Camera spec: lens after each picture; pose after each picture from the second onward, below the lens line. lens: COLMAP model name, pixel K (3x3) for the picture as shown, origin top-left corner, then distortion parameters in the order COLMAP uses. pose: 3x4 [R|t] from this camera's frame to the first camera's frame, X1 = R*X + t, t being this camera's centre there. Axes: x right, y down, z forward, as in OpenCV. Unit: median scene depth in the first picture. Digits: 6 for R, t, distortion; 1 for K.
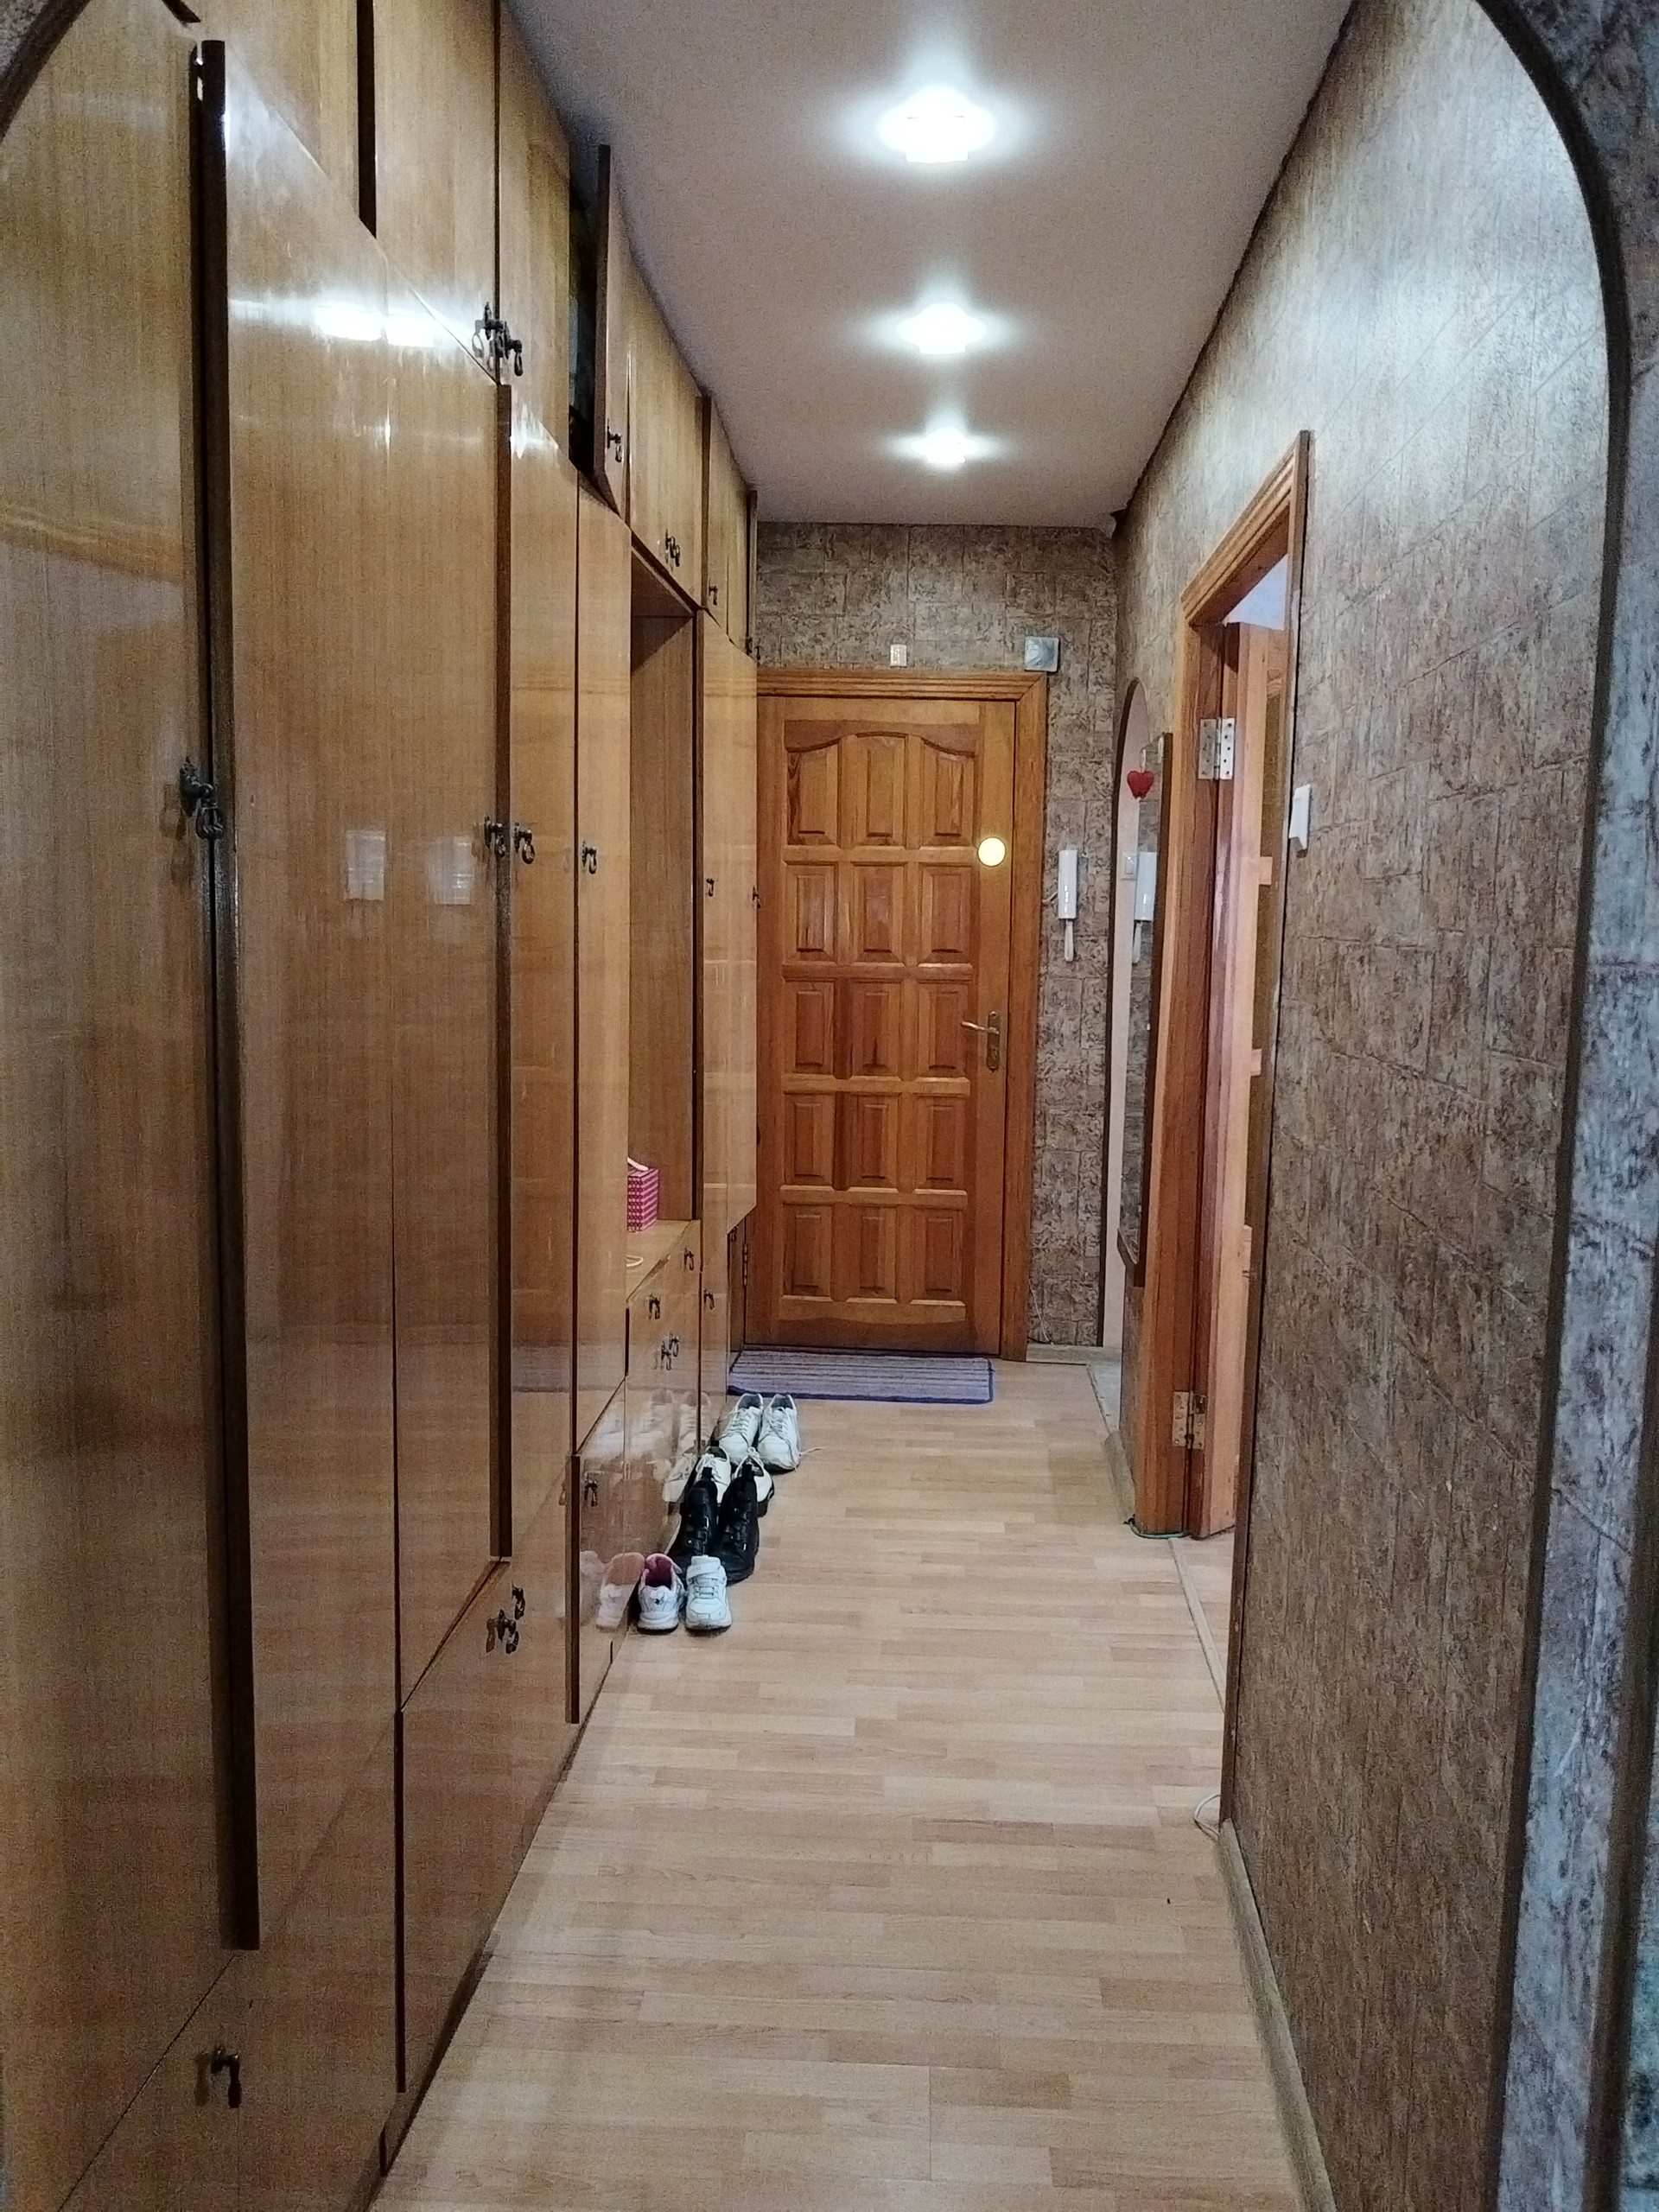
lens RADIAL K [[1754.6, 0, 829.5], [0, 1754.6, 1106.0], [0, 0, 1]] dist [-0.000708, -0.000844]
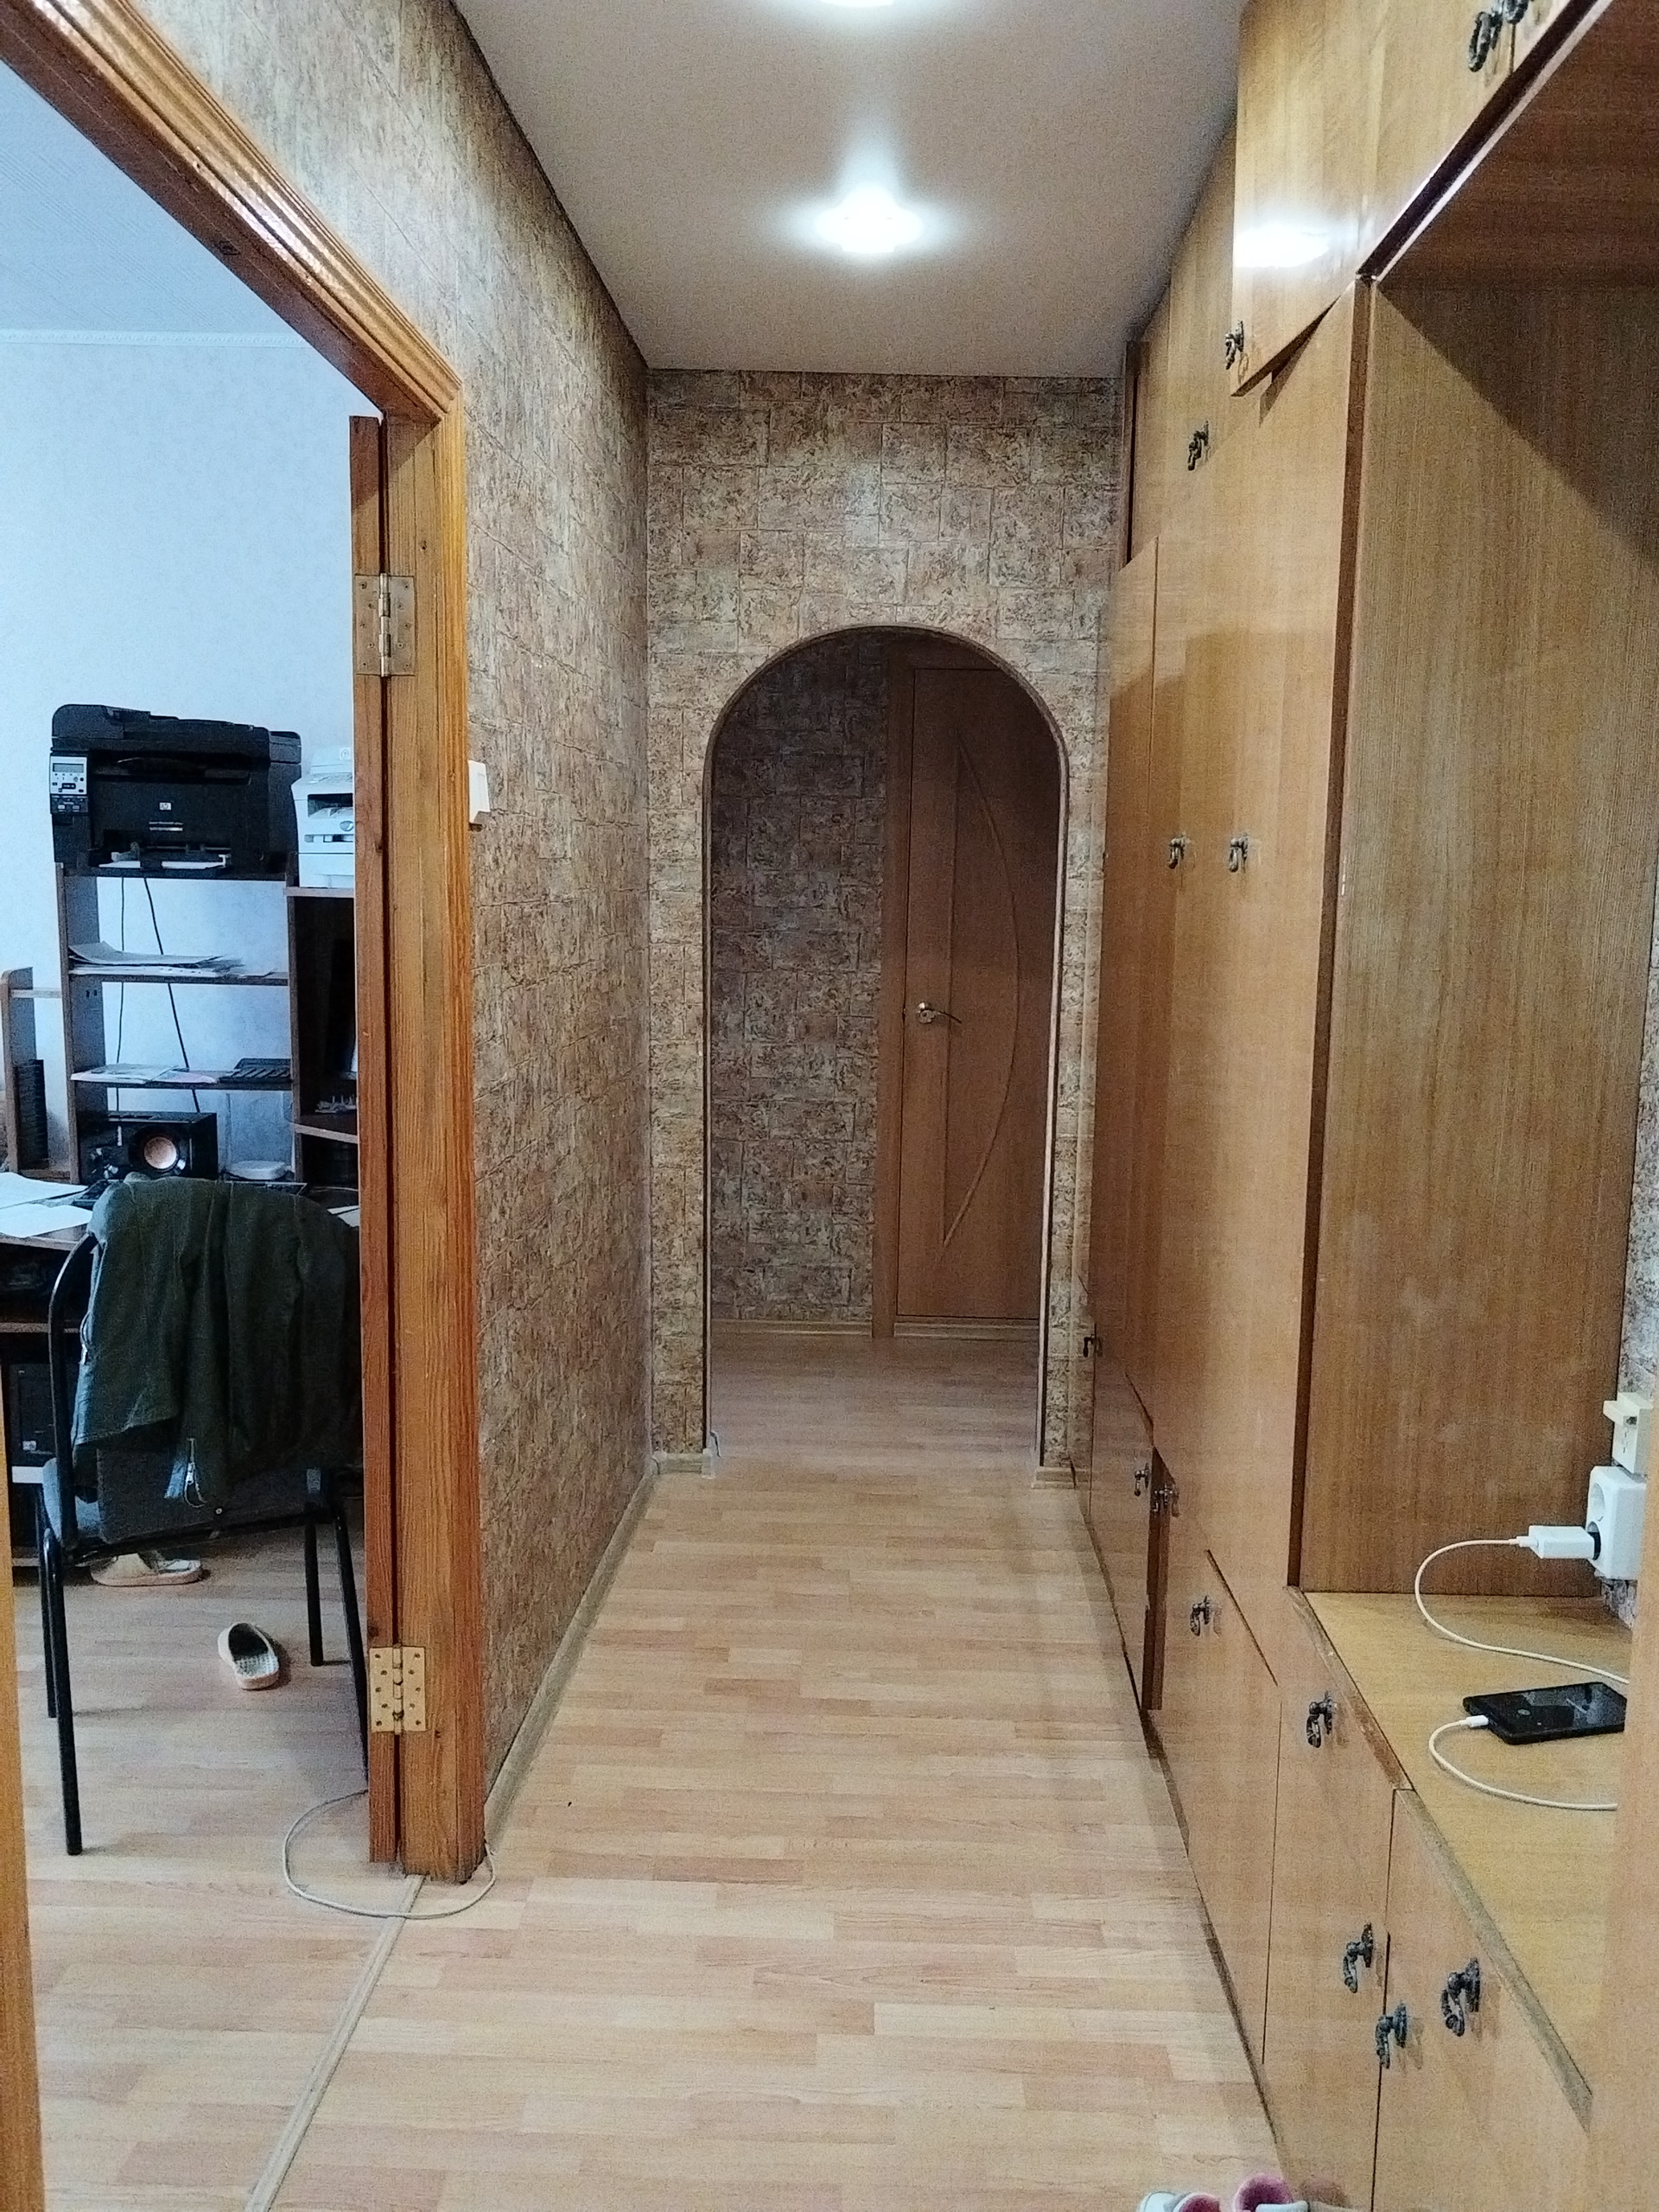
lens RADIAL K [[1754.6, 0, 829.5], [0, 1754.6, 1106.0], [0, 0, 1]] dist [-0.000708, -0.000844]
pose [[-0.998522, -0.036853, -0.039946, 0.088192], [-0.045635, 0.967700, 0.247942, -0.227441], [0.029518, 0.249398, -0.967951, 1.857889]]
